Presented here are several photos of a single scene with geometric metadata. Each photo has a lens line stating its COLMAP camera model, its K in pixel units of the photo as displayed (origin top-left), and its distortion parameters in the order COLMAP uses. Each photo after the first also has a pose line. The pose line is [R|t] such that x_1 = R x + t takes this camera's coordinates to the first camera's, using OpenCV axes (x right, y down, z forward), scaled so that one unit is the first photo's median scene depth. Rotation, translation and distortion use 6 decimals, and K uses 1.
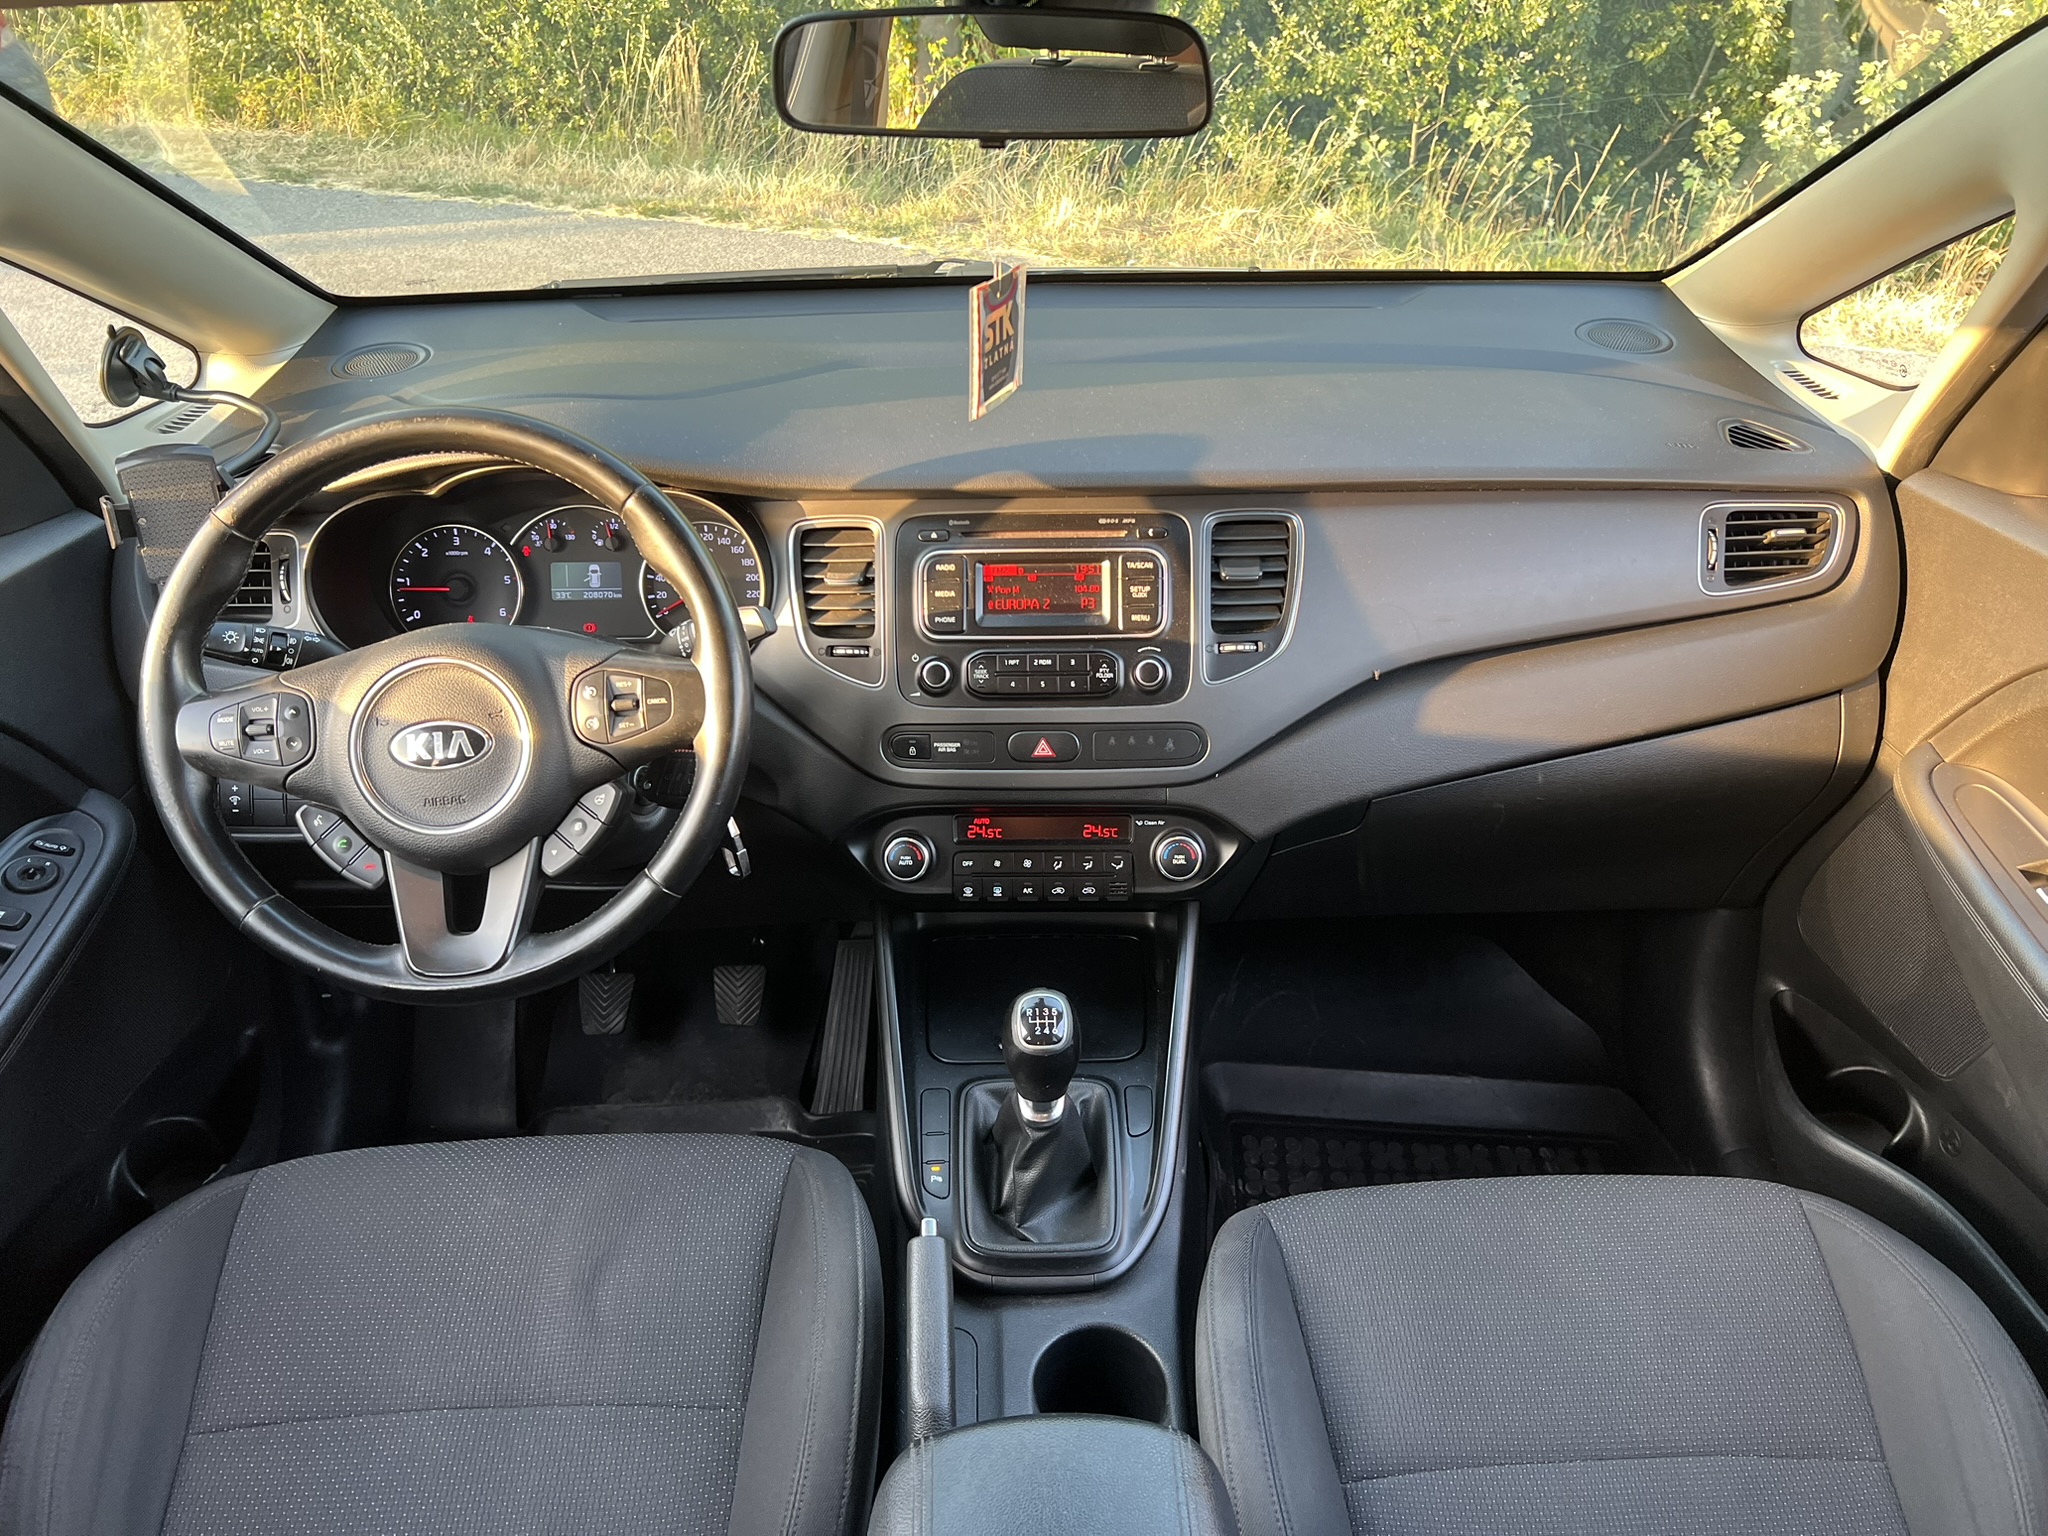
lens RADIAL K [[1526.3, 0, 1025.1], [0, 1526.3, 695.1], [0, 0, 1]] dist [0.002608, 0.001999]
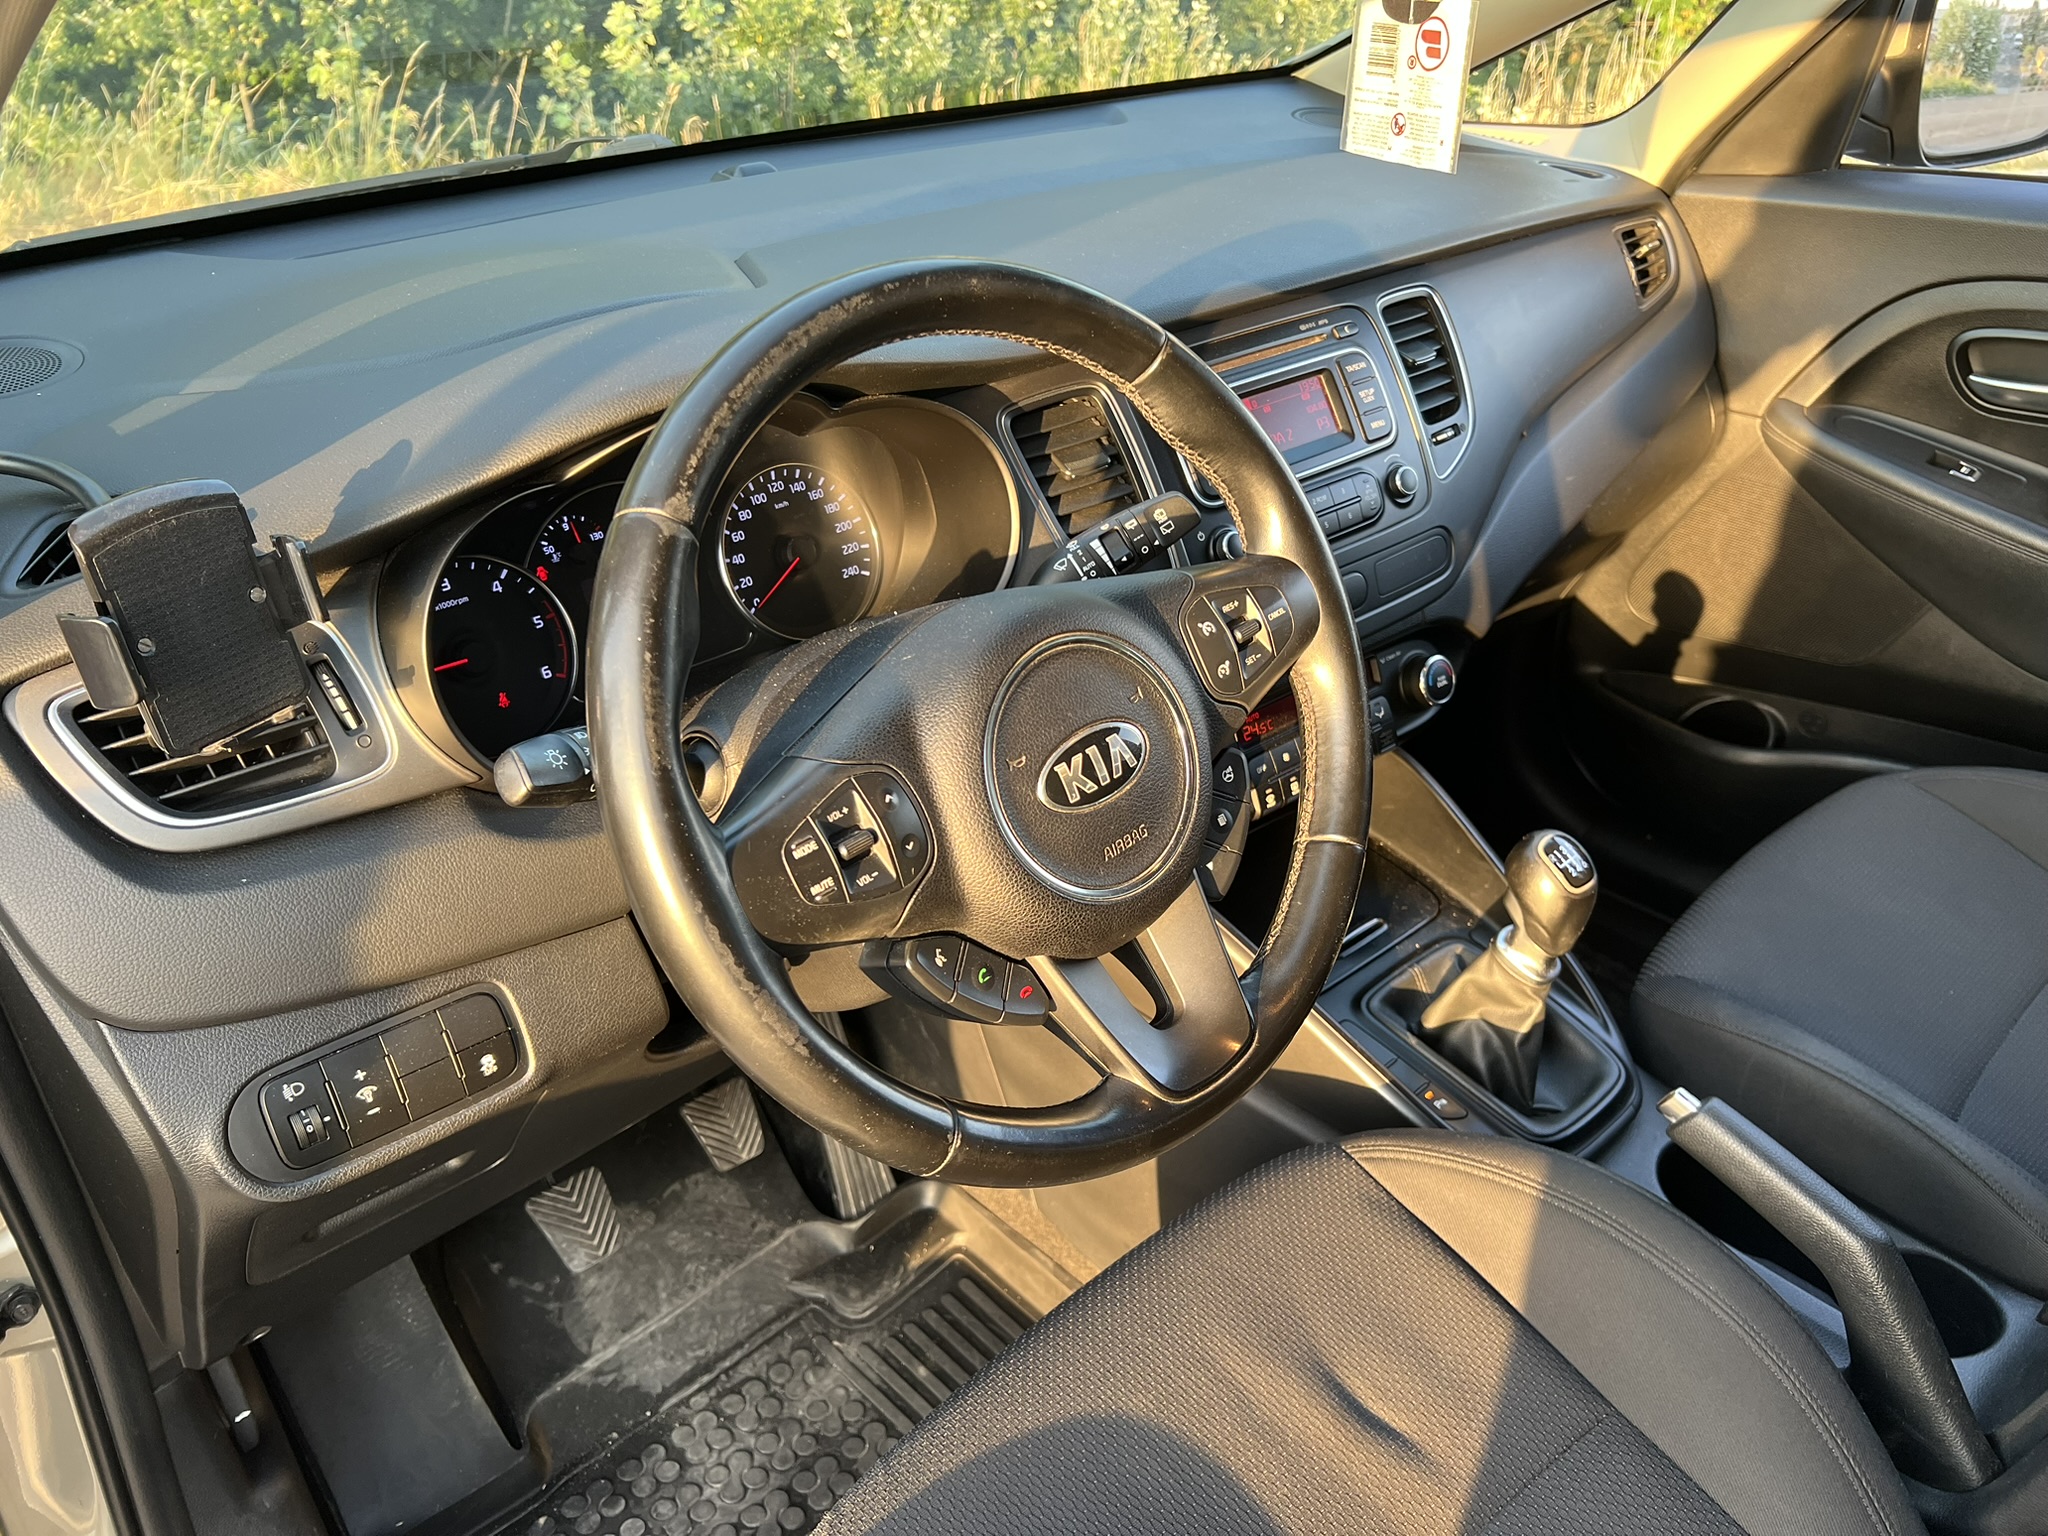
lens RADIAL K [[1588.5, 0, 1024.0], [0, 1588.5, 768.0], [0, 0, 1]] dist [0.001724, -0.039302]
pose [[0.750002, -0.327963, 0.574401, -0.060045], [0.299355, 0.942692, 0.147373, -0.005620], [-0.589816, 0.061420, 0.805198, 0.035414]]
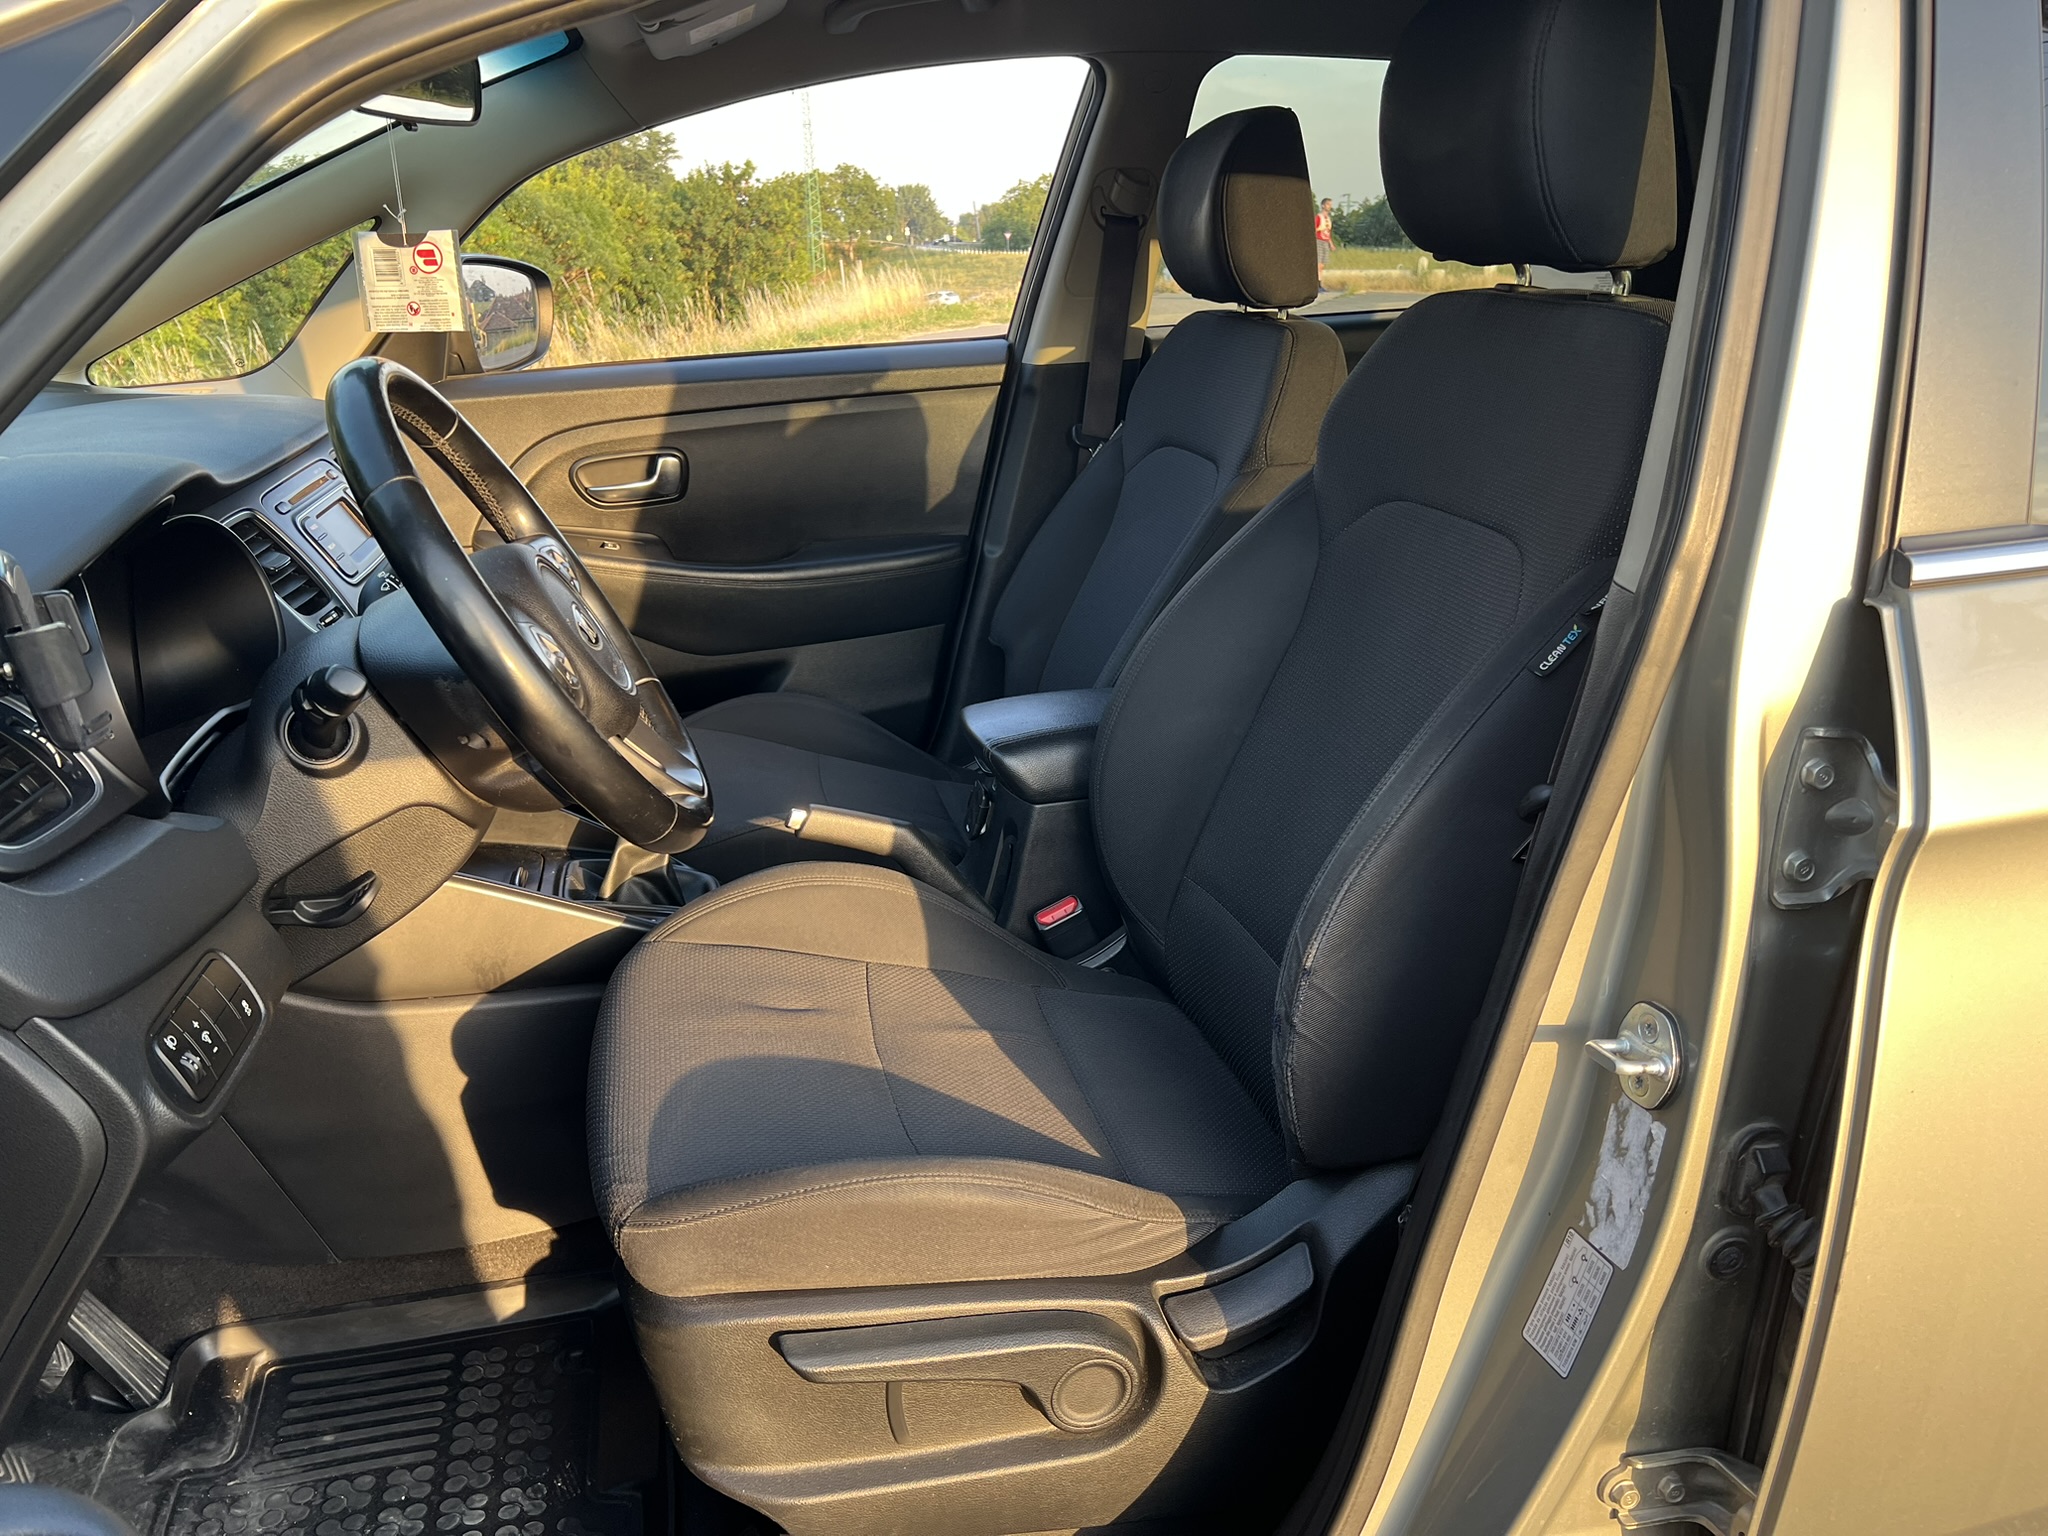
lens RADIAL K [[1588.5, 0, 1024.0], [0, 1588.5, 768.0], [0, 0, 1]] dist [0.001724, -0.039302]
pose [[-0.192994, -0.300274, 0.934125, -0.113466], [0.460666, 0.812847, 0.356465, -0.010436], [-0.866337, 0.499115, -0.018549, 0.059085]]
